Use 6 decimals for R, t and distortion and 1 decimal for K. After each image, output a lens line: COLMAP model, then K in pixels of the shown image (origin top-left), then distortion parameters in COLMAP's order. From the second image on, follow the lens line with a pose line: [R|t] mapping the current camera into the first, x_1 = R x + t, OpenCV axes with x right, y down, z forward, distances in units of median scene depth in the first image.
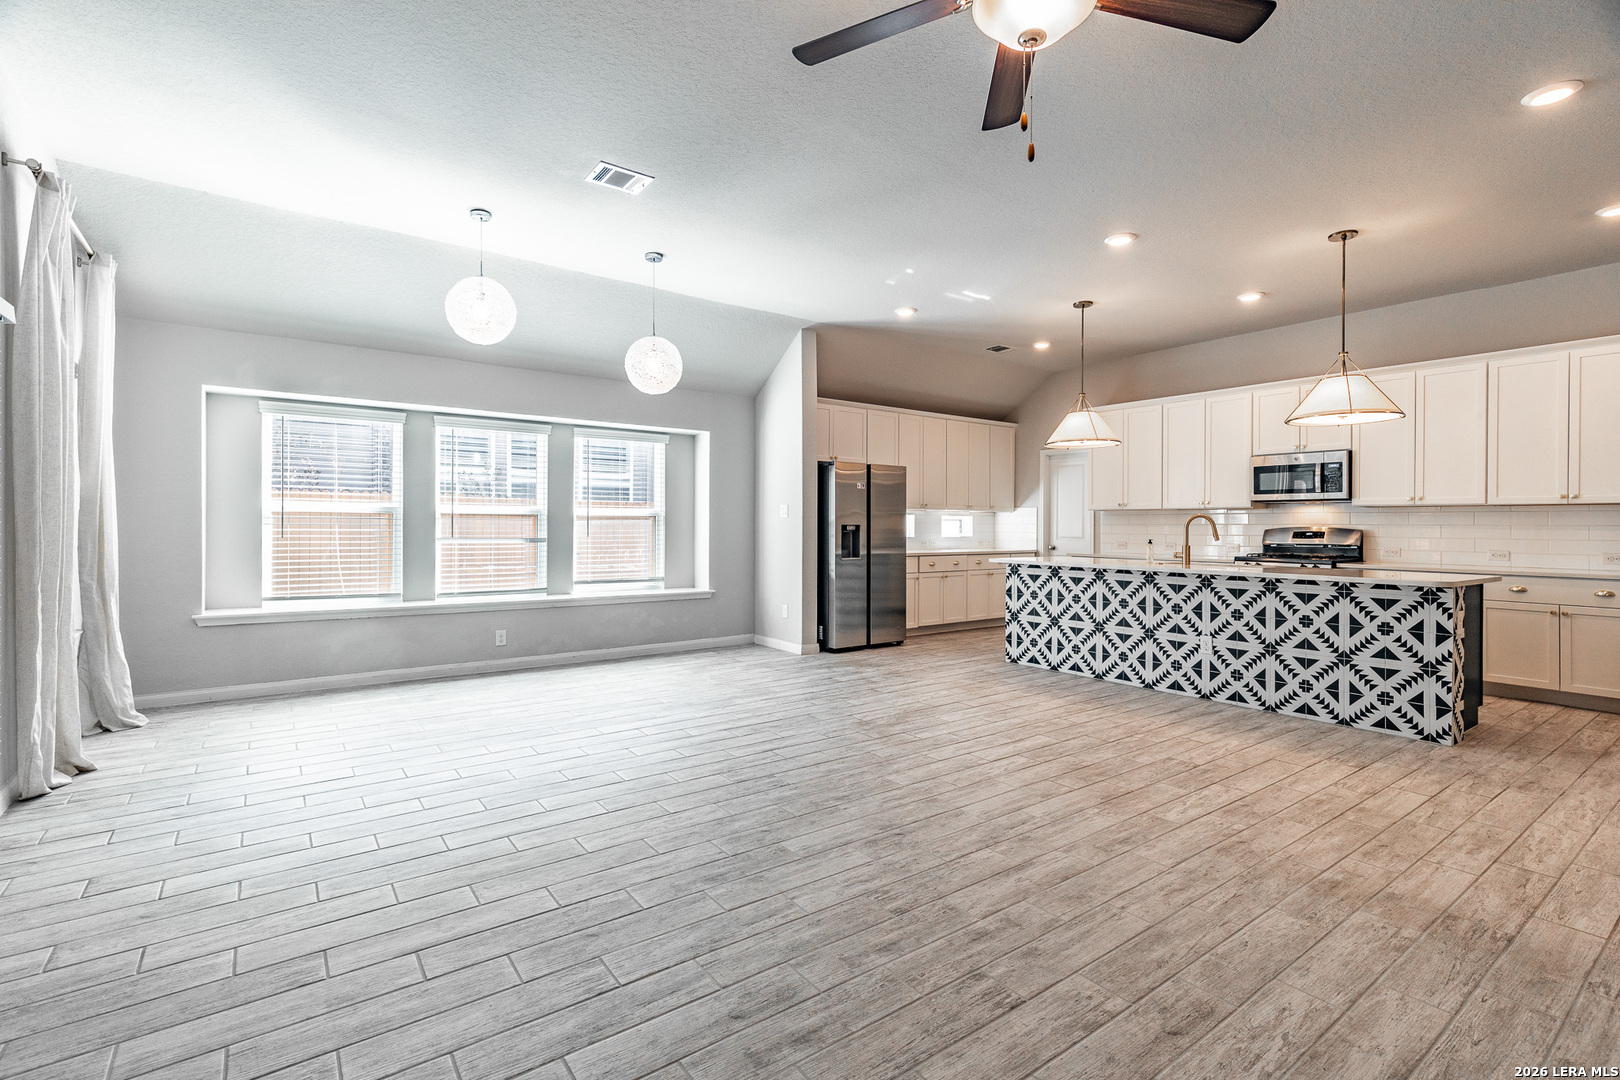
lens RADIAL K [[739.8, 0, 804.1], [0, 739.8, 523.1], [0, 0, 1]] dist [0.007490, -0.001910]
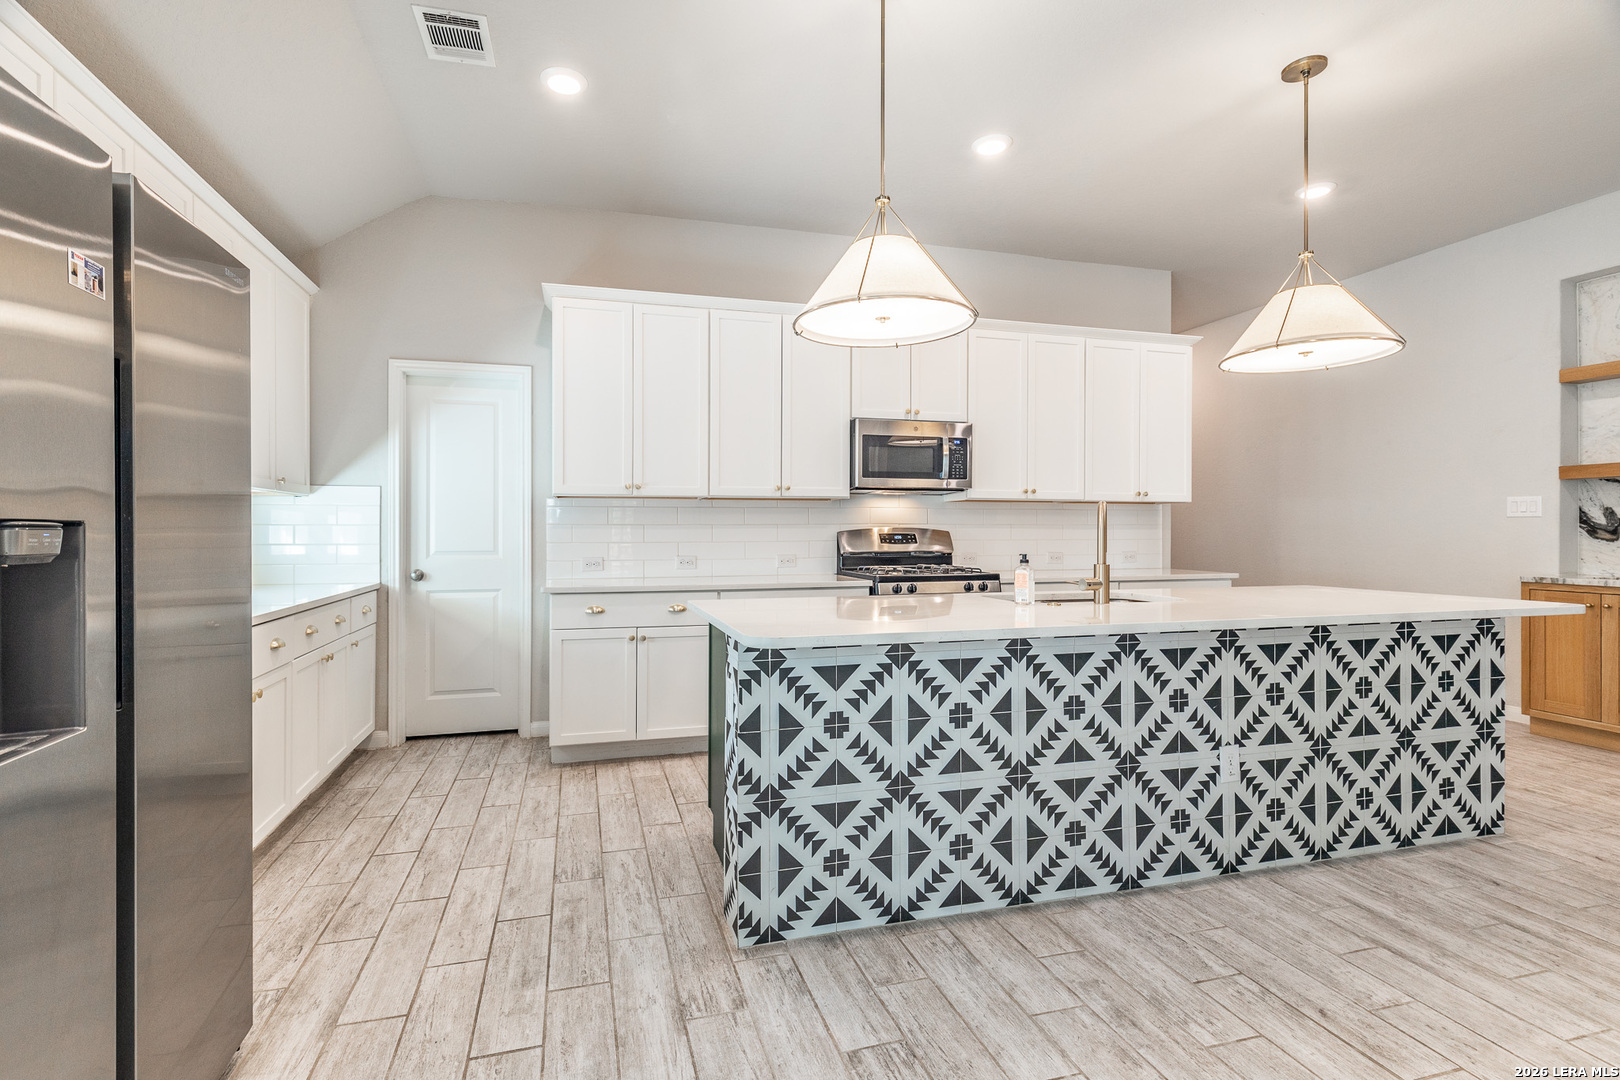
lens RADIAL K [[758.7, 0, 789.9], [0, 758.7, 529.0], [0, 0, 1]] dist [0.003906, 0.000379]
pose [[0.350395, -0.004190, 0.936593, -0.046313], [0.000838, 0.999991, 0.004160, 0.005801], [-0.936602, -0.000672, 0.350396, 1.382279]]
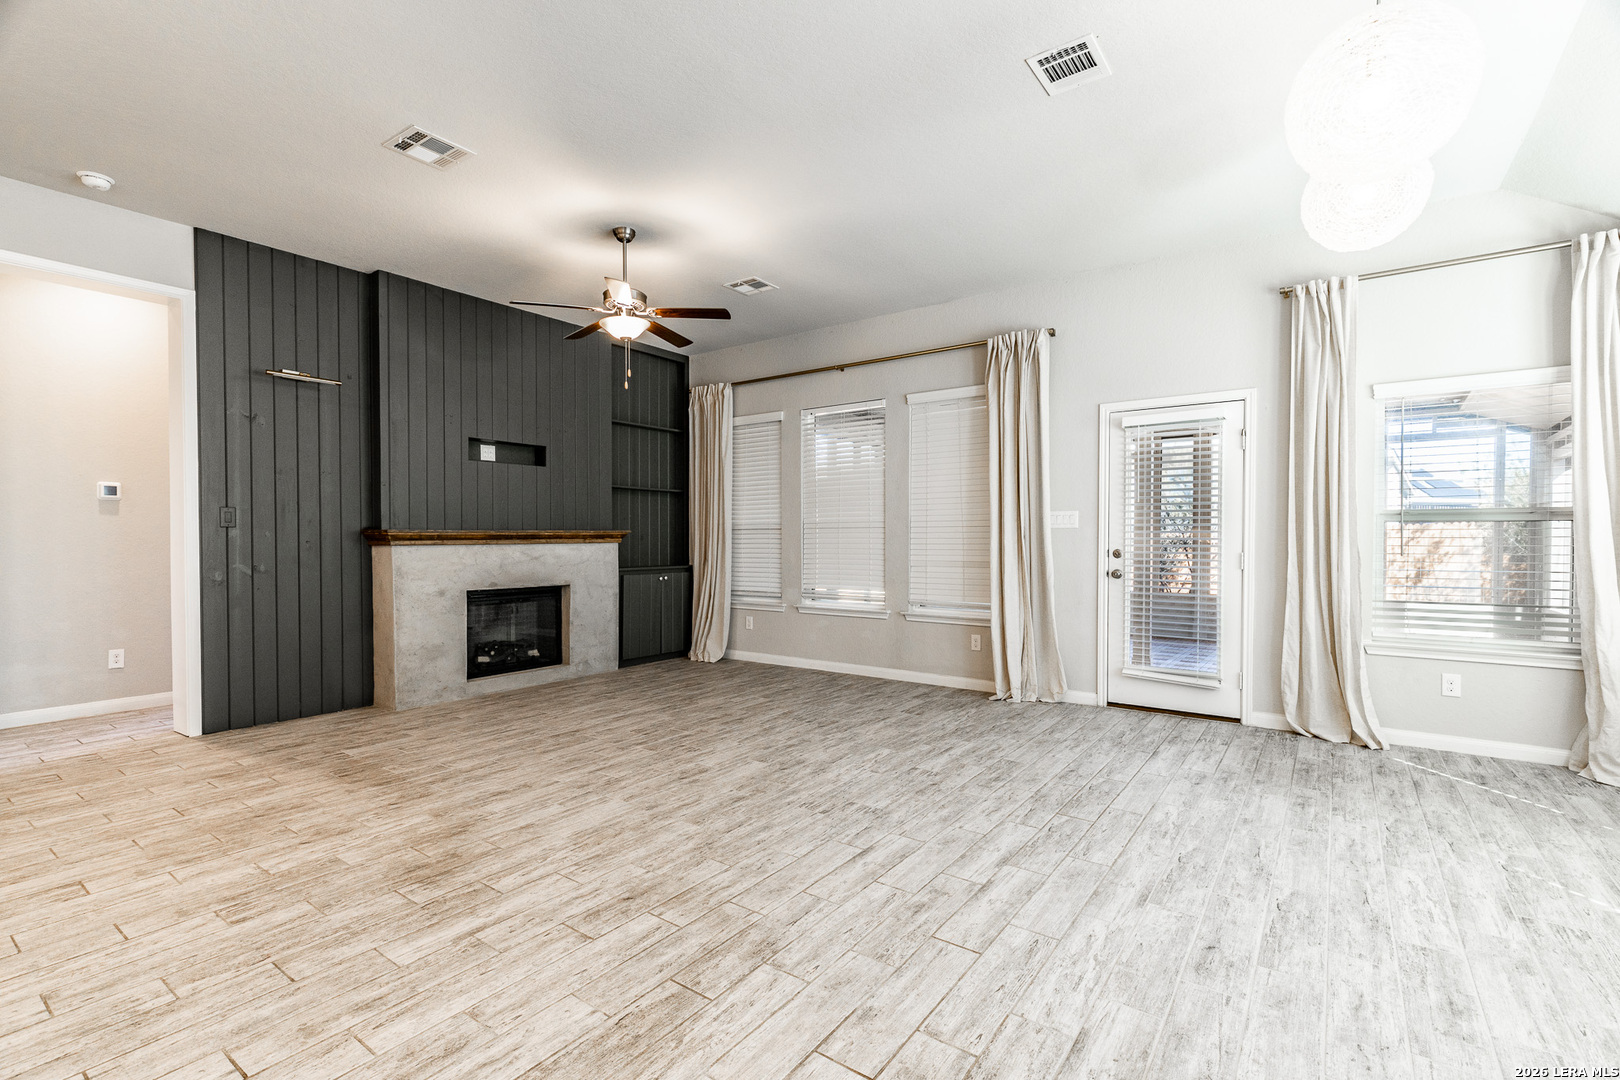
lens RADIAL K [[739.8, 0, 808.5], [0, 739.8, 554.5], [0, 0, 1]] dist [0.007490, -0.001910]
pose [[-0.952344, 0.003073, -0.305010, 0.219018], [-0.003583, 0.999768, 0.021262, 0.001551], [0.305004, 0.021342, -0.952112, 1.603363]]
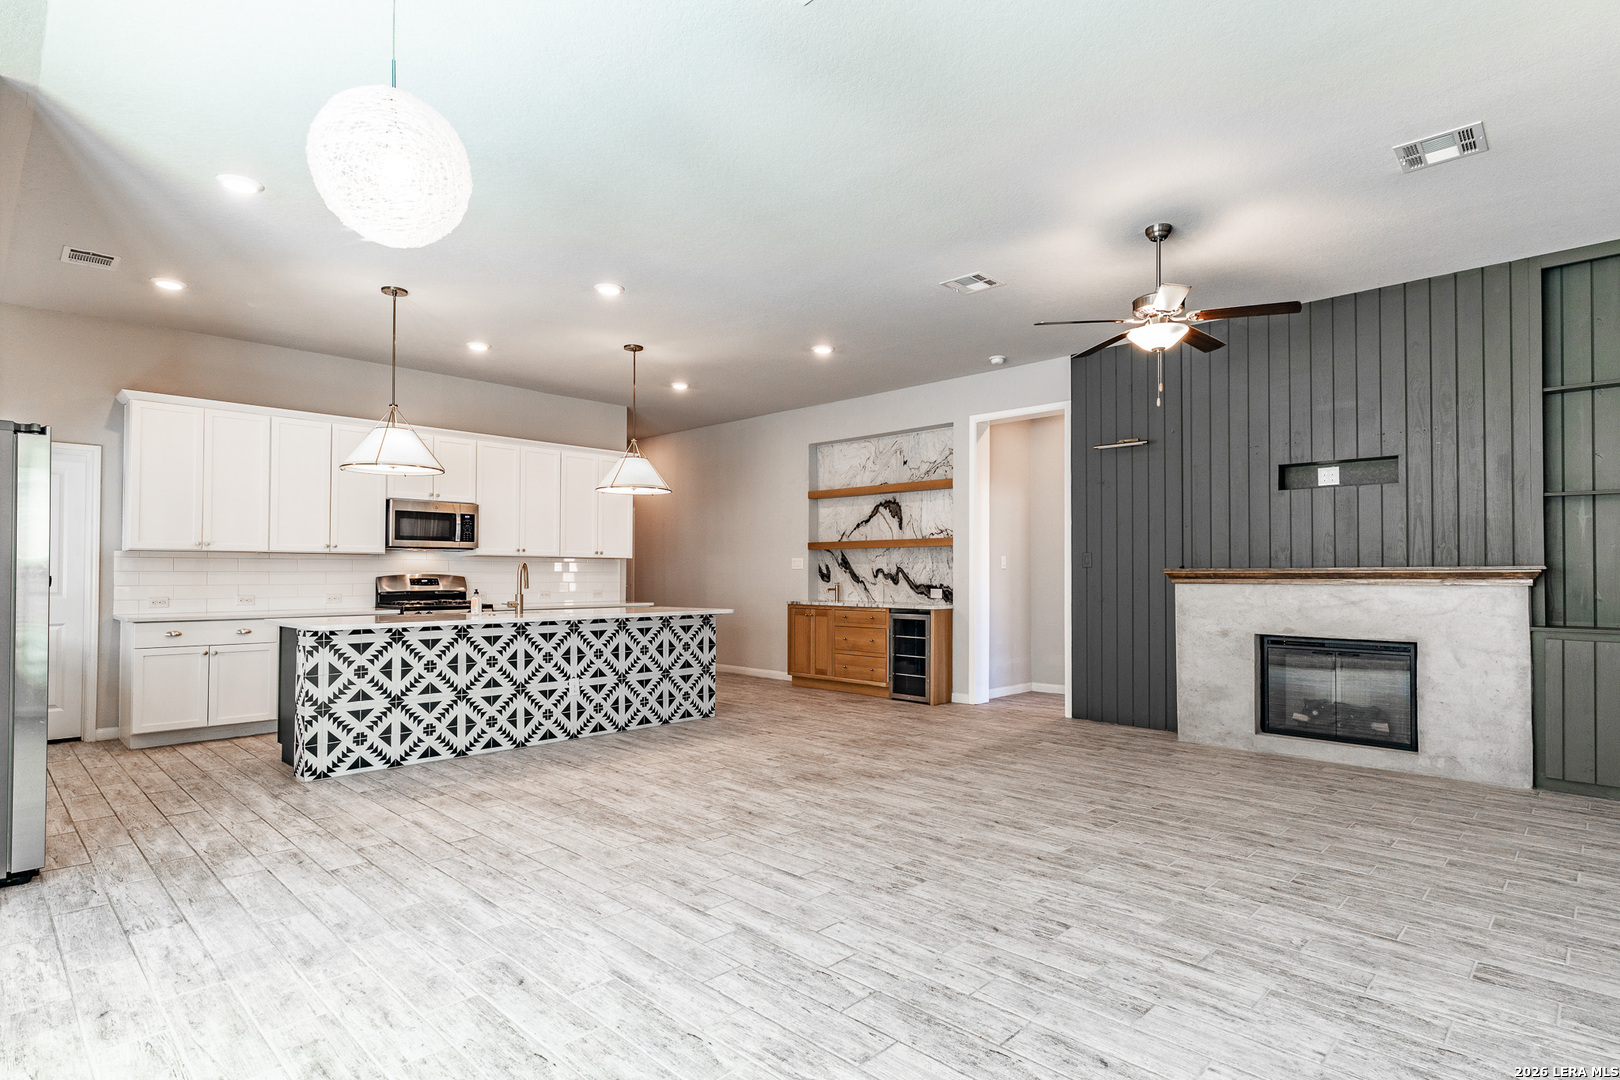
lens RADIAL K [[822.7, 0, 813.4], [0, 822.7, 562.2], [0, 0, 1]] dist [0.002572, -0.000438]
pose [[-0.164697, 0.008068, 0.986311, -0.844164], [-0.004630, 0.999949, -0.008953, -0.005505], [-0.986333, -0.006041, -0.164651, 1.080803]]
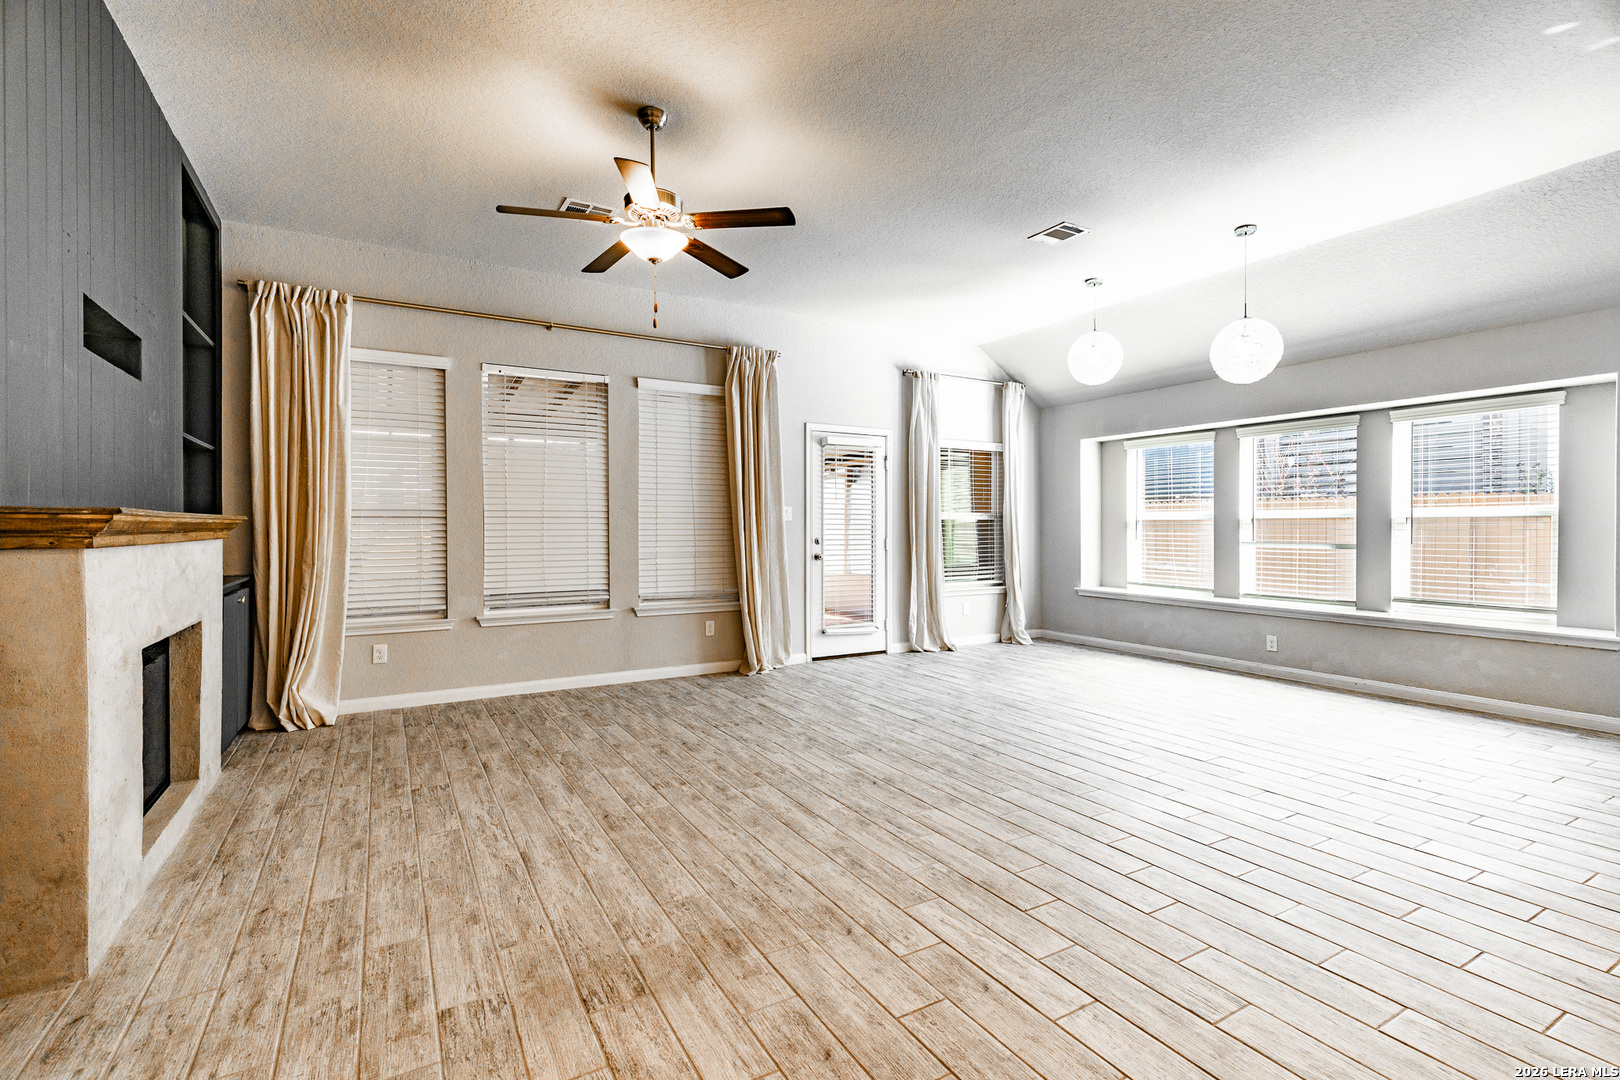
lens RADIAL K [[739.8, 0, 813.5], [0, 739.8, 538.2], [0, 0, 1]] dist [0.007490, -0.001910]
pose [[-0.102037, 0.009355, -0.994737, 0.944484], [0.002847, 0.999954, 0.009113, 0.004285], [0.994777, -0.001902, -0.102059, 0.719039]]
